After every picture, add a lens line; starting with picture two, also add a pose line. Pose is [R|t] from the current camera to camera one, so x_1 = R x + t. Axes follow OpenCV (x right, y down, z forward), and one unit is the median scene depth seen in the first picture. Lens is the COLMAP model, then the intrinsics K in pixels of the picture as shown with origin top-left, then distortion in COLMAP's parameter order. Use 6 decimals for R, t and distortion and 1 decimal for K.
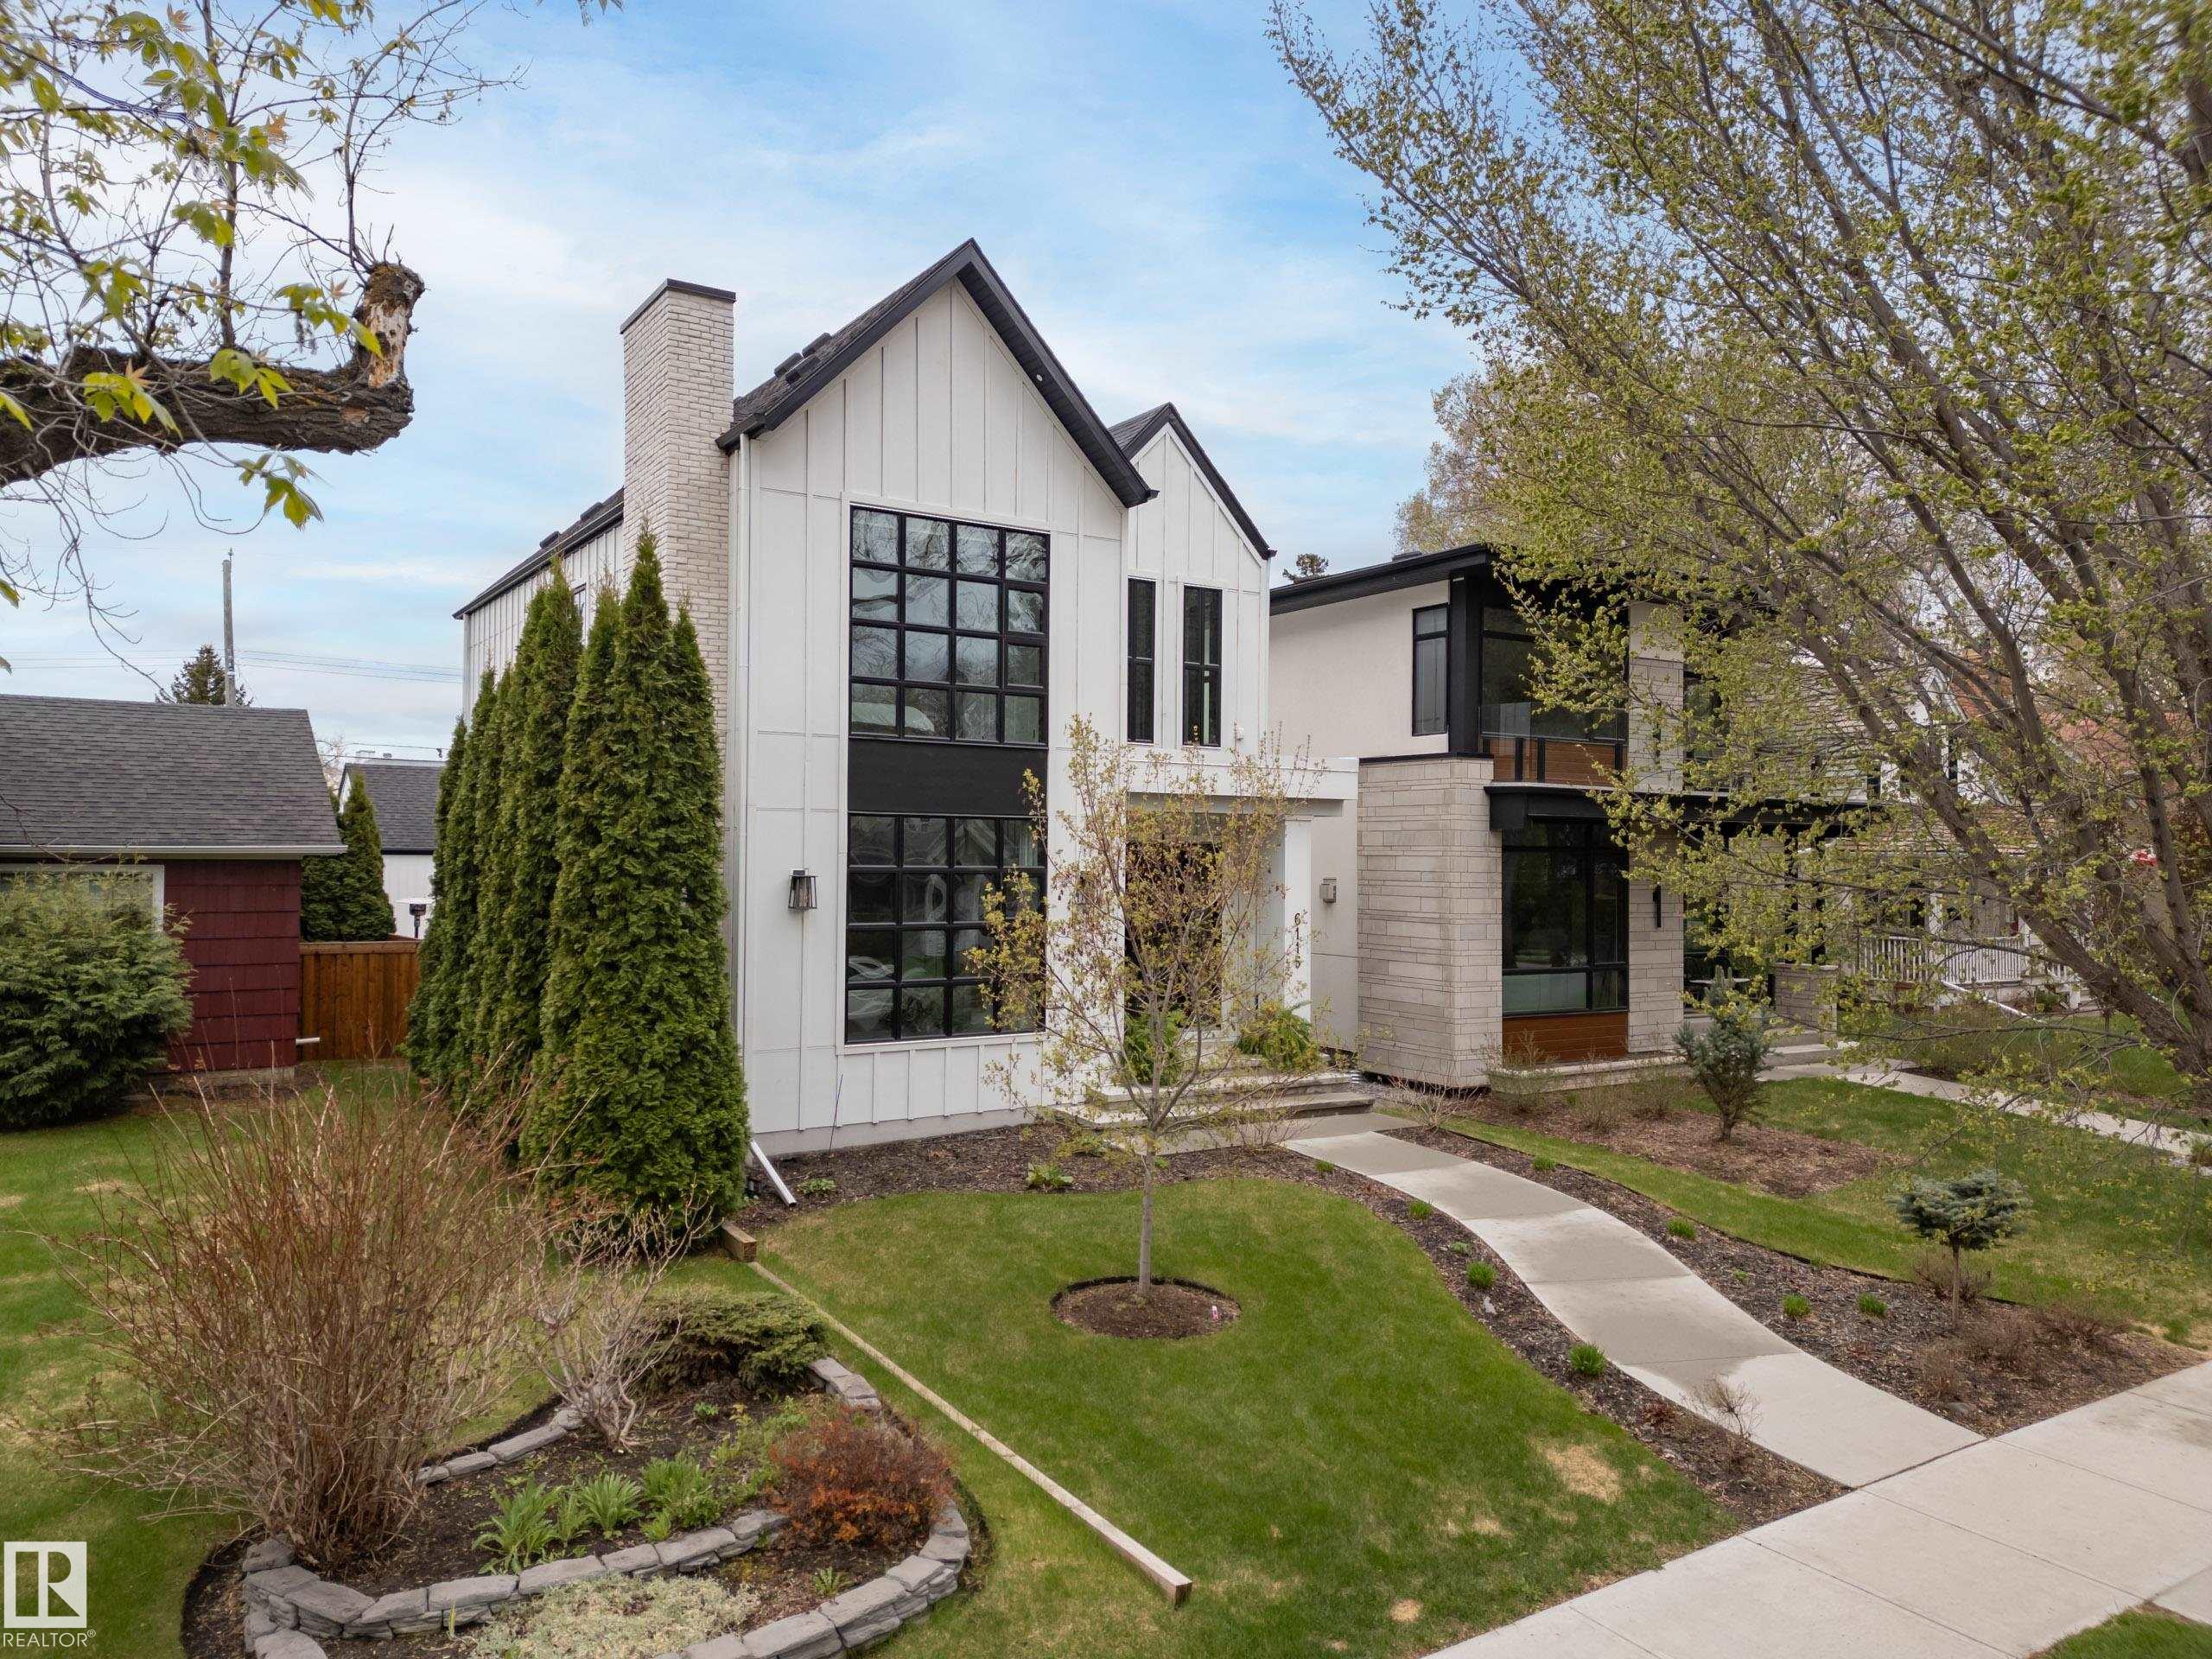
lens RADIAL K [[1523.0, 0, 1100.2], [0, 1523.0, 862.2], [0, 0, 1]] dist [0.082939, -0.081436]
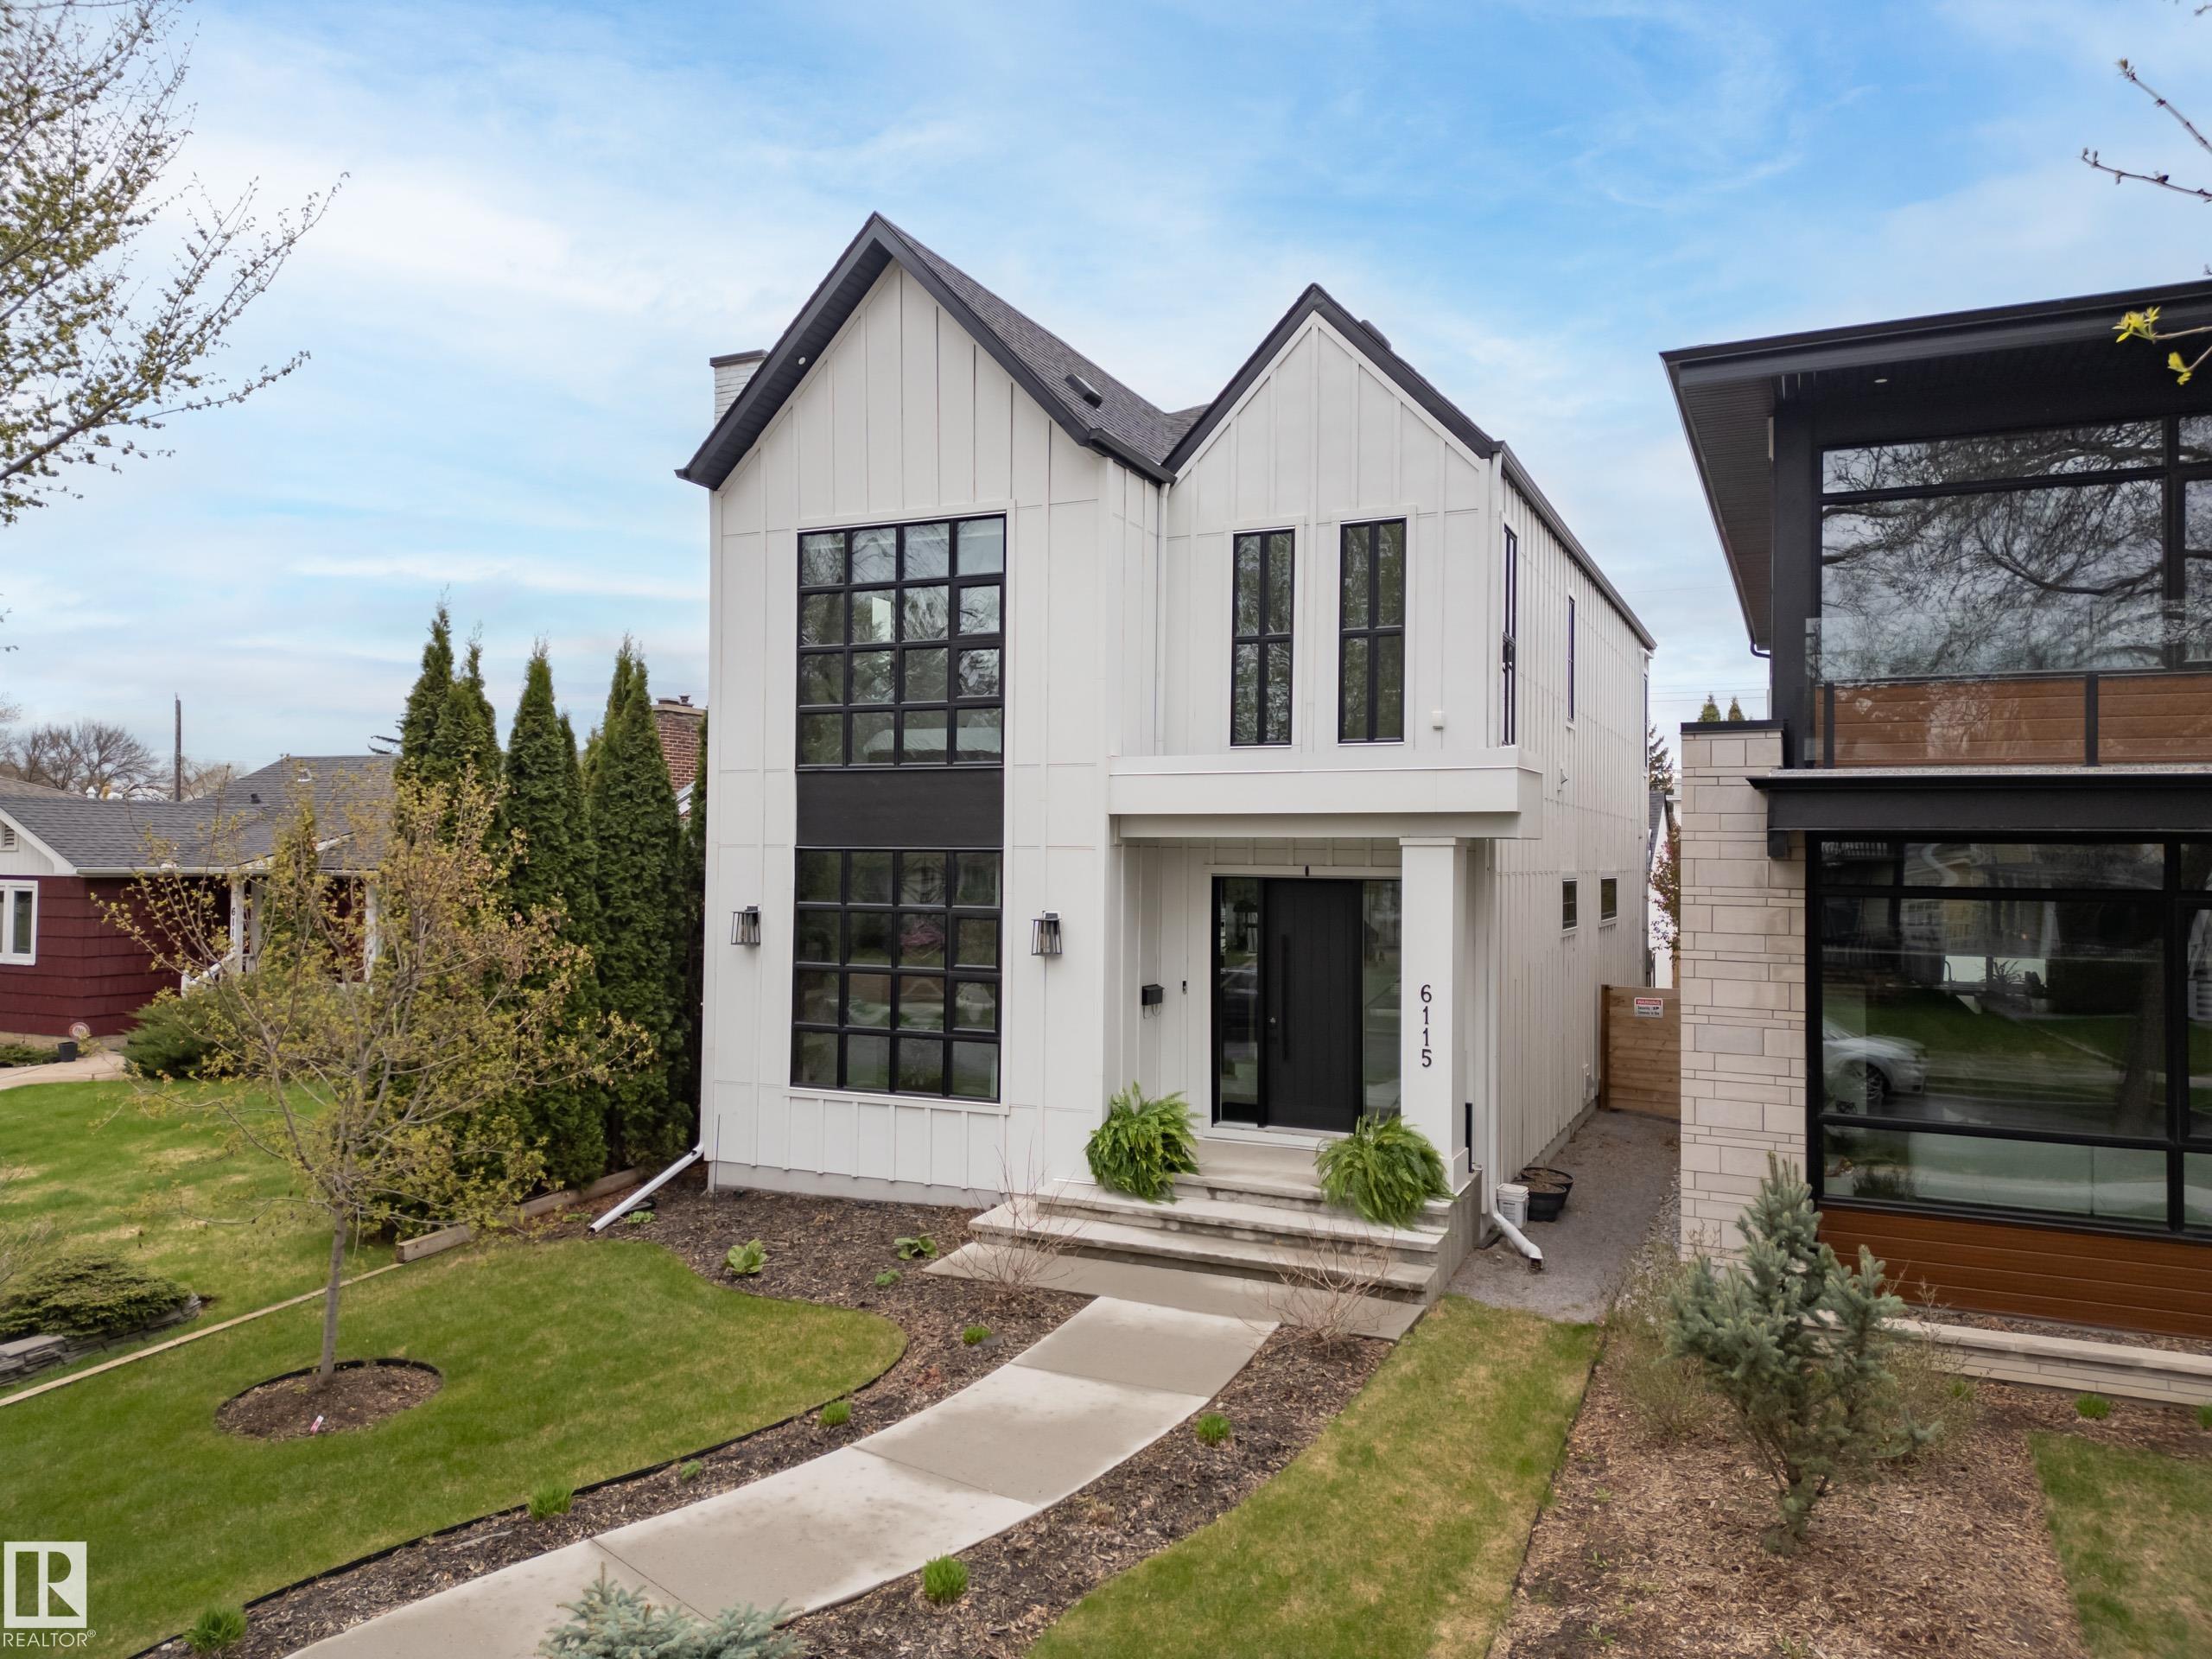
lens RADIAL K [[1523.0, 0, 1100.2], [0, 1523.0, 862.2], [0, 0, 1]] dist [0.082939, -0.081436]
pose [[0.525369, -0.007052, -0.850846, 0.983533], [-0.012181, 0.999801, -0.015808, -0.012958], [0.850788, 0.018669, 0.525178, 0.837653]]
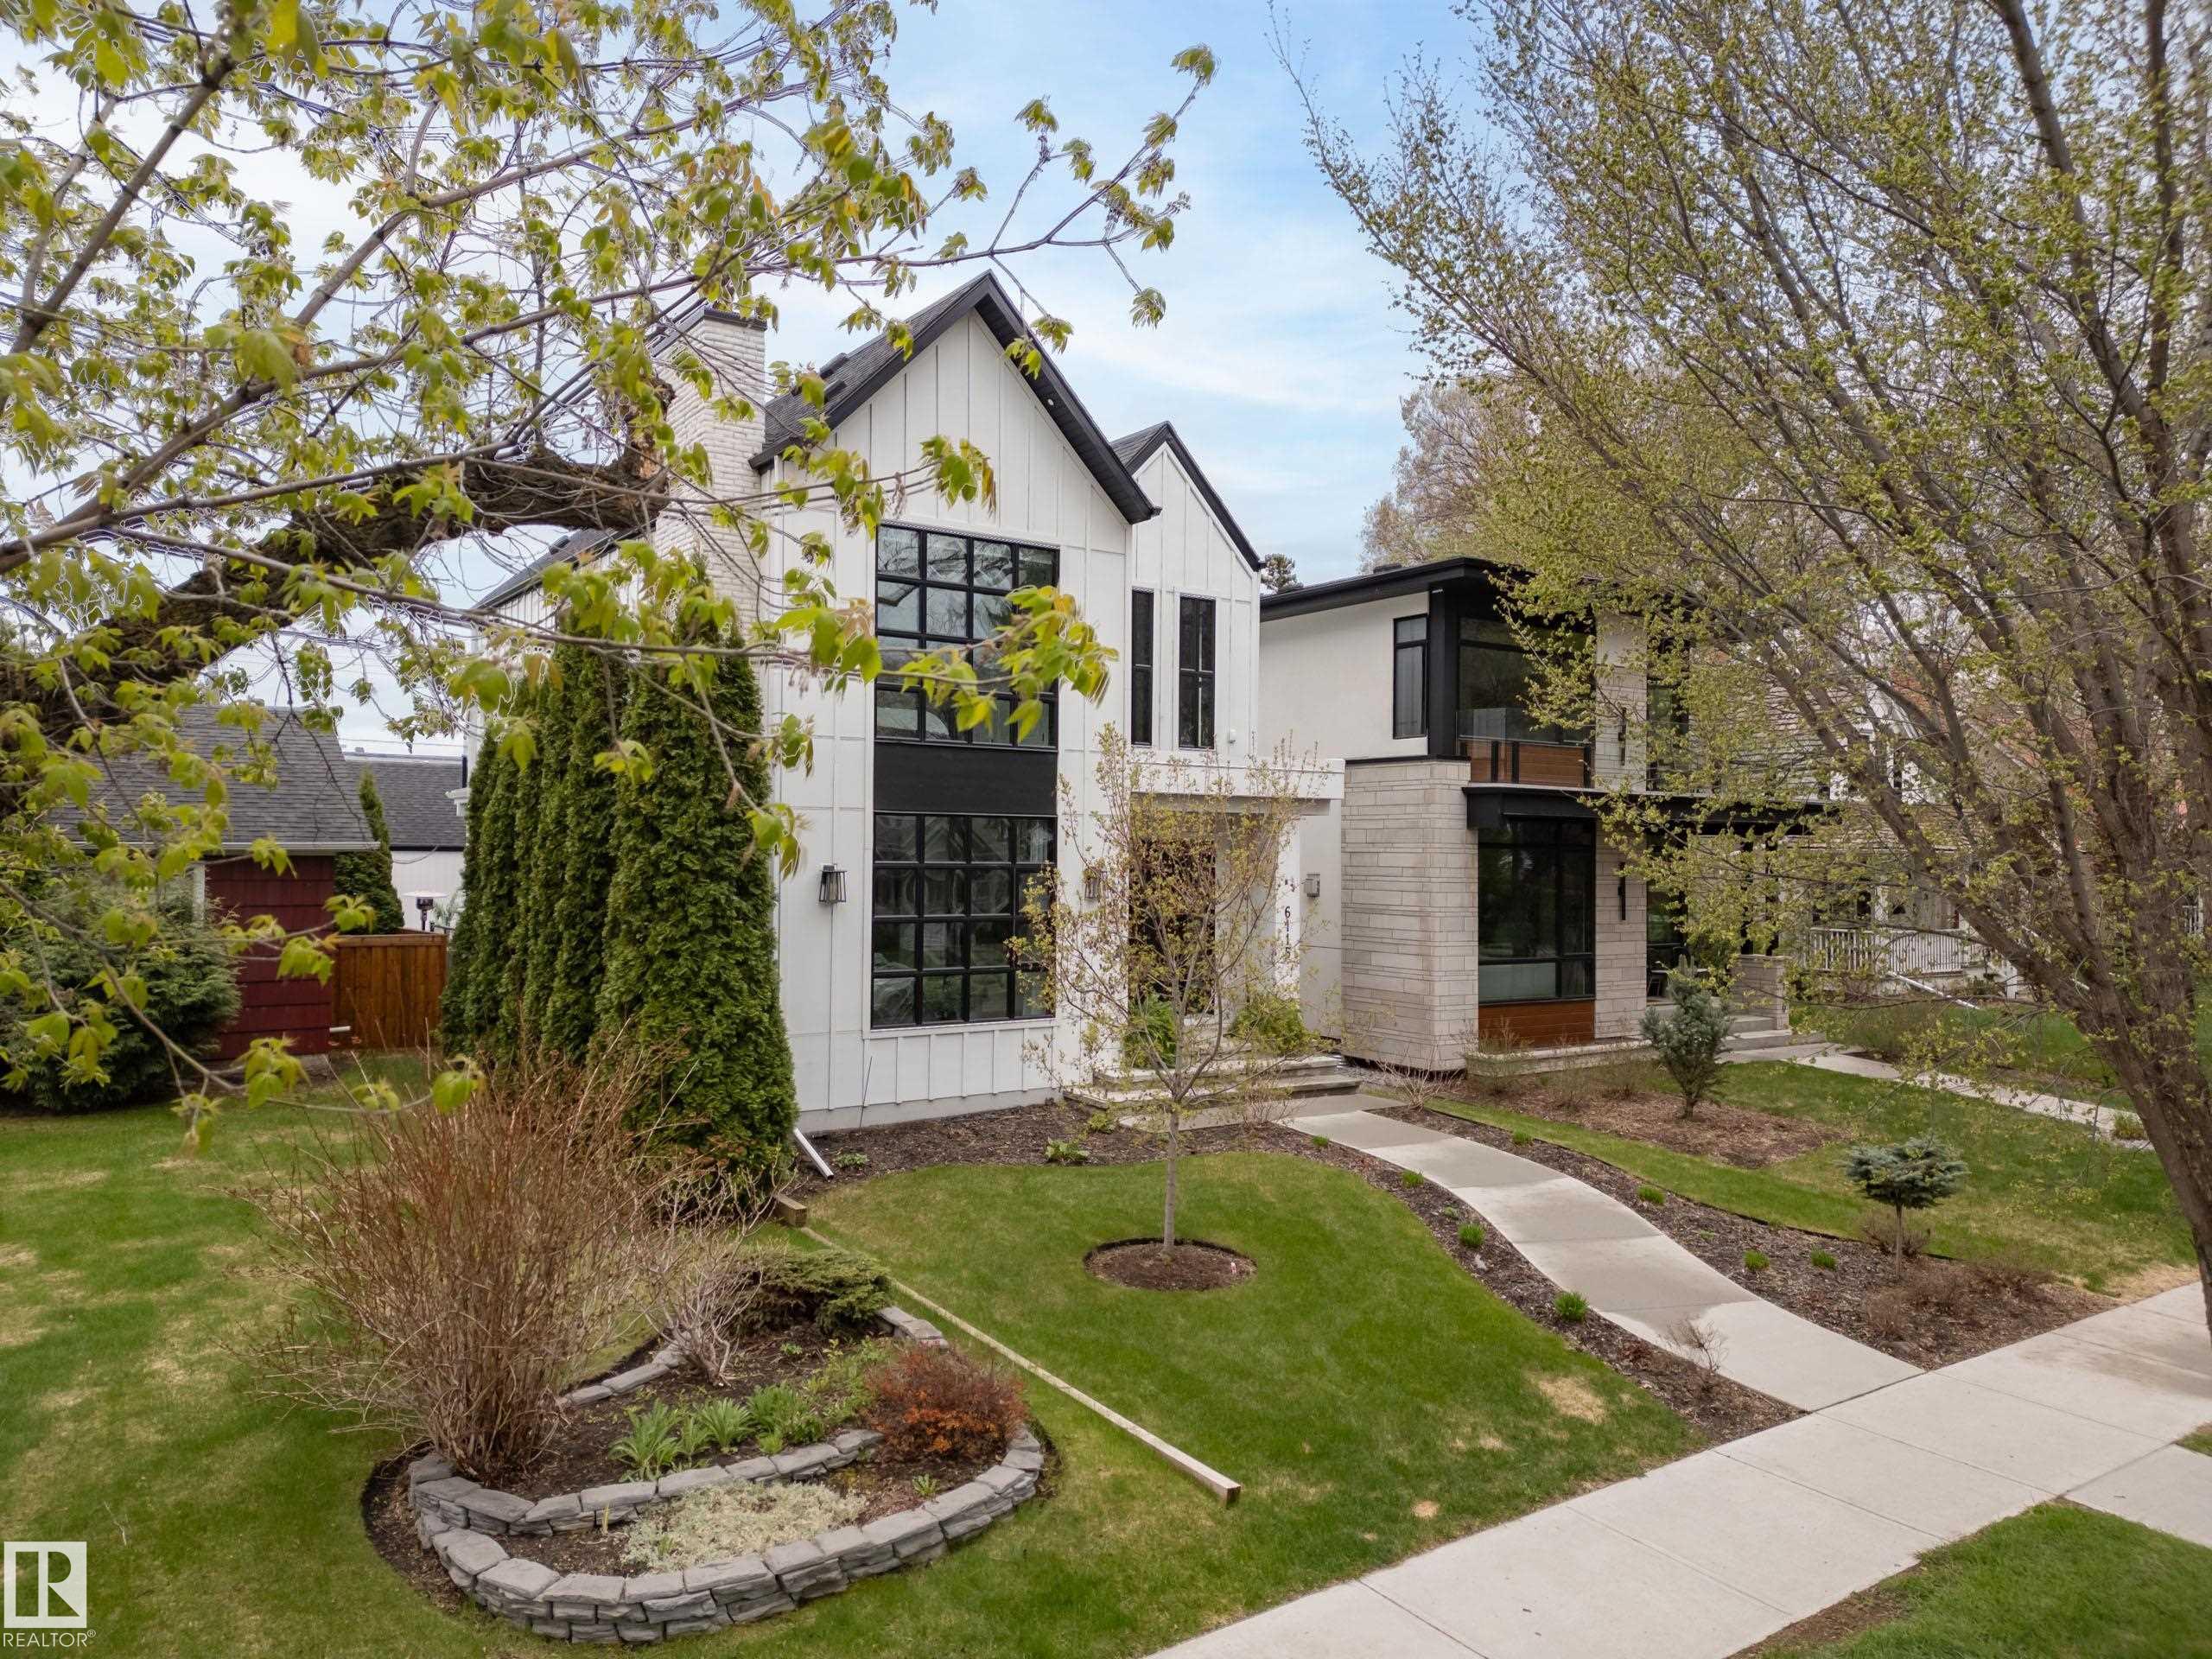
lens RADIAL K [[1523.0, 0, 1100.2], [0, 1523.0, 862.2], [0, 0, 1]] dist [0.082939, -0.081436]
pose [[0.999638, 0.000581, 0.026902, -0.046240], [-0.000654, 0.999996, 0.002706, -0.000220], [-0.026900, -0.002723, 0.999634, -0.085659]]
